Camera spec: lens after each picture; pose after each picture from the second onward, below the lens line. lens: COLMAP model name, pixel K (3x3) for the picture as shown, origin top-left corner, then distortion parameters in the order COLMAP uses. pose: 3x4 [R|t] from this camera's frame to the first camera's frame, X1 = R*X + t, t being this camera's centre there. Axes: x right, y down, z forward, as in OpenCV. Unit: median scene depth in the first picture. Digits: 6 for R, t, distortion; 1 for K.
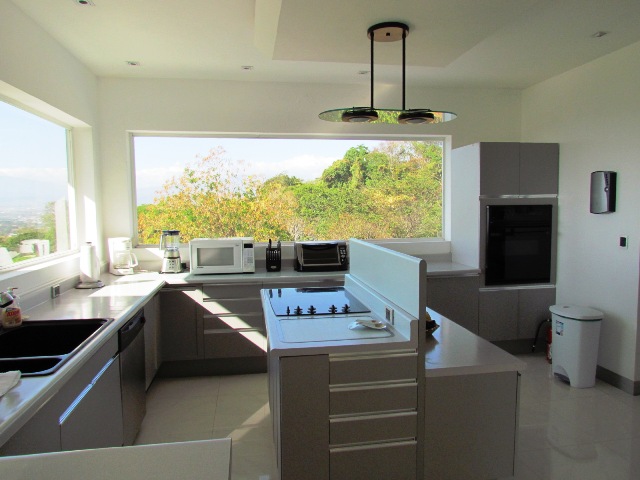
lens RADIAL K [[458.5, 0, 321.4], [0, 458.5, 238.2], [0, 0, 1]] dist [-0.024173, 0.007582]
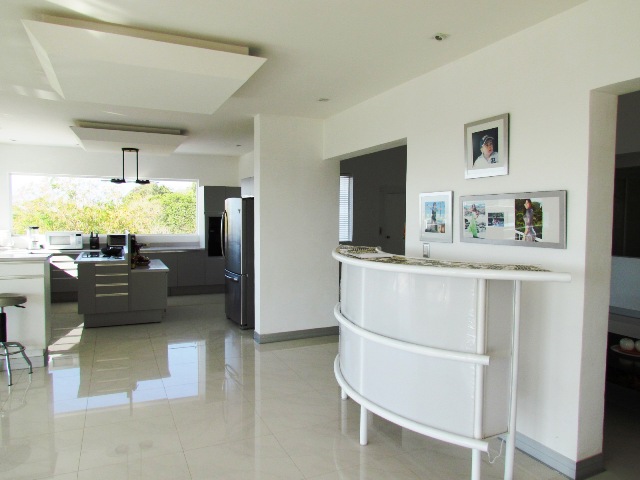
lens RADIAL K [[458.5, 0, 331.2], [0, 458.5, 239.0], [0, 0, 1]] dist [-0.024173, 0.007582]
pose [[0.962076, 0.006261, 0.272708, 0.347177], [-0.000138, 0.999748, -0.022466, 0.076570], [-0.272780, 0.021576, 0.961834, -1.161389]]
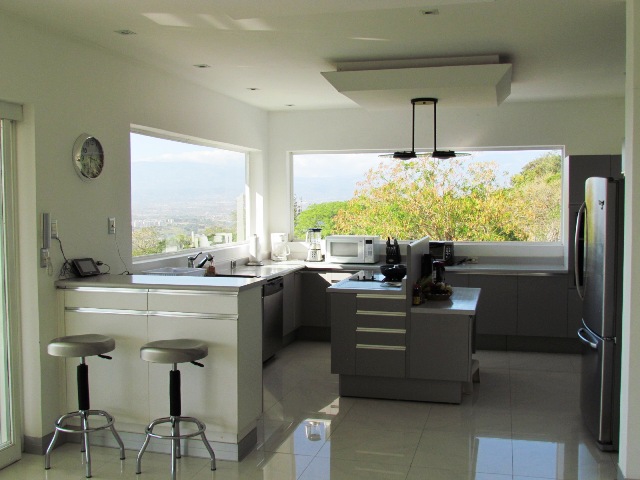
lens RADIAL K [[701.9, 0, 322.5], [0, 701.9, 240.0], [0, 0, 1]] dist [-0.054721, 0.000000]
pose [[0.910554, 0.028178, -0.412429, 0.522985], [-0.034608, 0.999368, -0.008127, 0.031489], [0.411939, 0.021673, 0.910953, -0.816030]]
